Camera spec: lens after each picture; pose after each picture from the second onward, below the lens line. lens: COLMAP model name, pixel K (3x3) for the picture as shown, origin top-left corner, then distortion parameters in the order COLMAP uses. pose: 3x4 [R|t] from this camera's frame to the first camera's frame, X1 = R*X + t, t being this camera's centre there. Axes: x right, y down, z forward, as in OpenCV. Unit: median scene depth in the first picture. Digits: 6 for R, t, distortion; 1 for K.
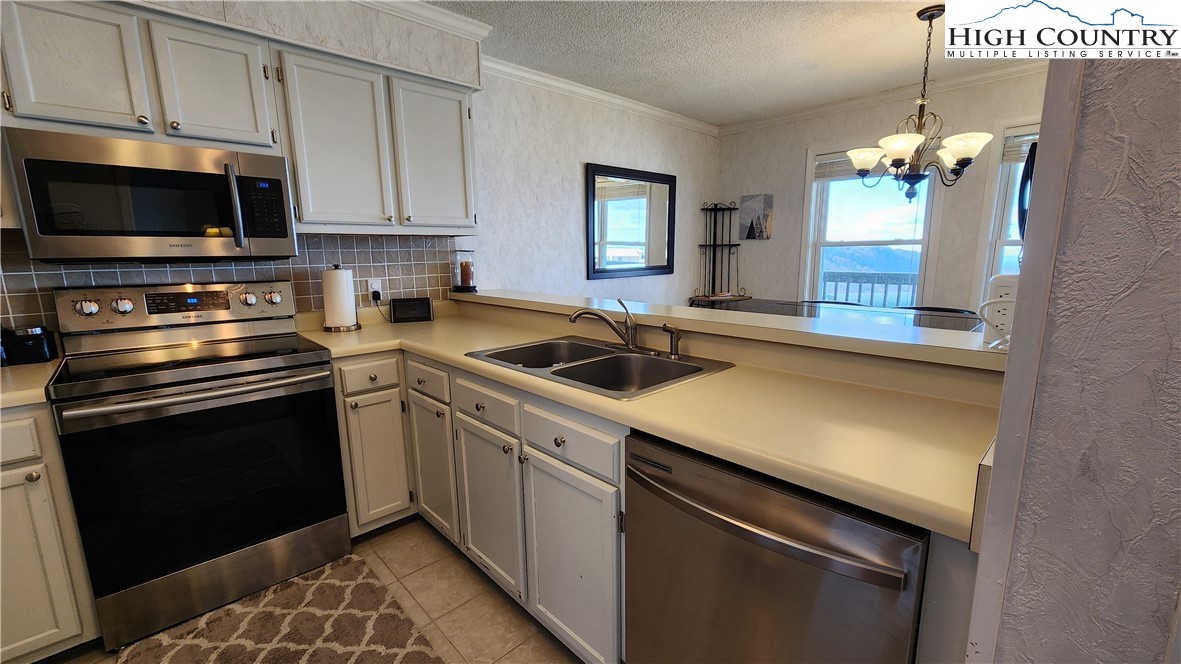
lens RADIAL K [[481.5, 0, 594.2], [0, 481.5, 339.4], [0, 0, 1]] dist [0.001694, -0.000229]
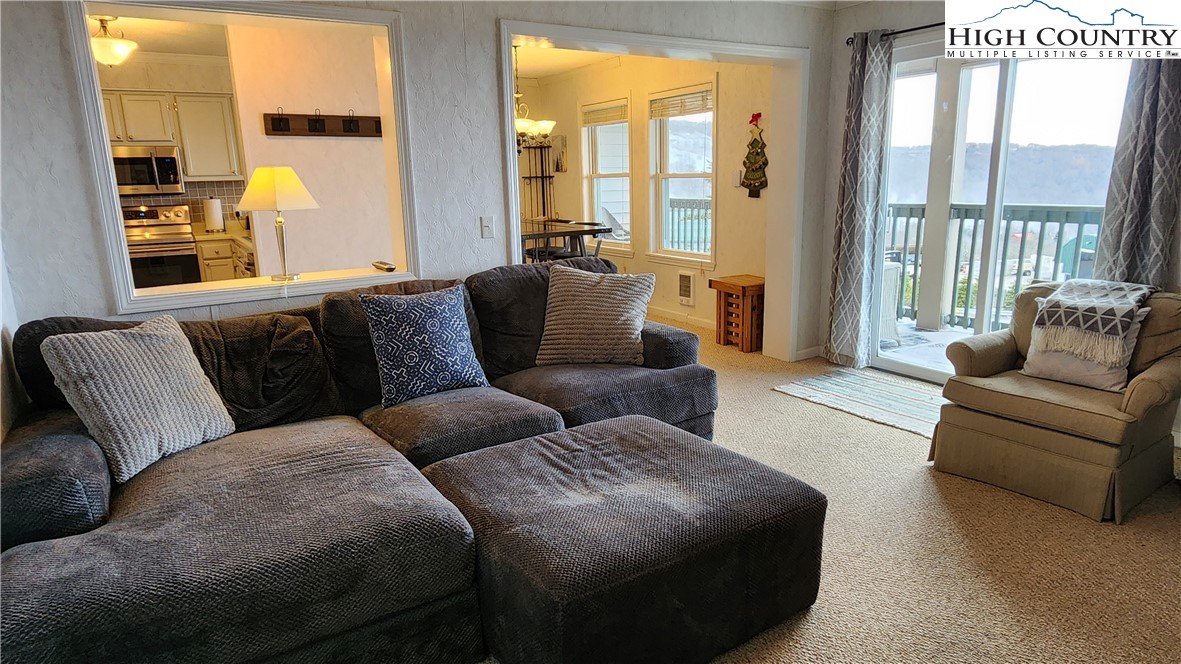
lens RADIAL K [[704.3, 0, 590.5], [0, 704.3, 332.0], [0, 0, 1]] dist [0.009772, 0.001741]
pose [[0.978217, 0.030635, -0.205312, 1.520954], [-0.021495, 0.998682, 0.046600, 0.216168], [0.206469, -0.041172, 0.977587, -1.437937]]
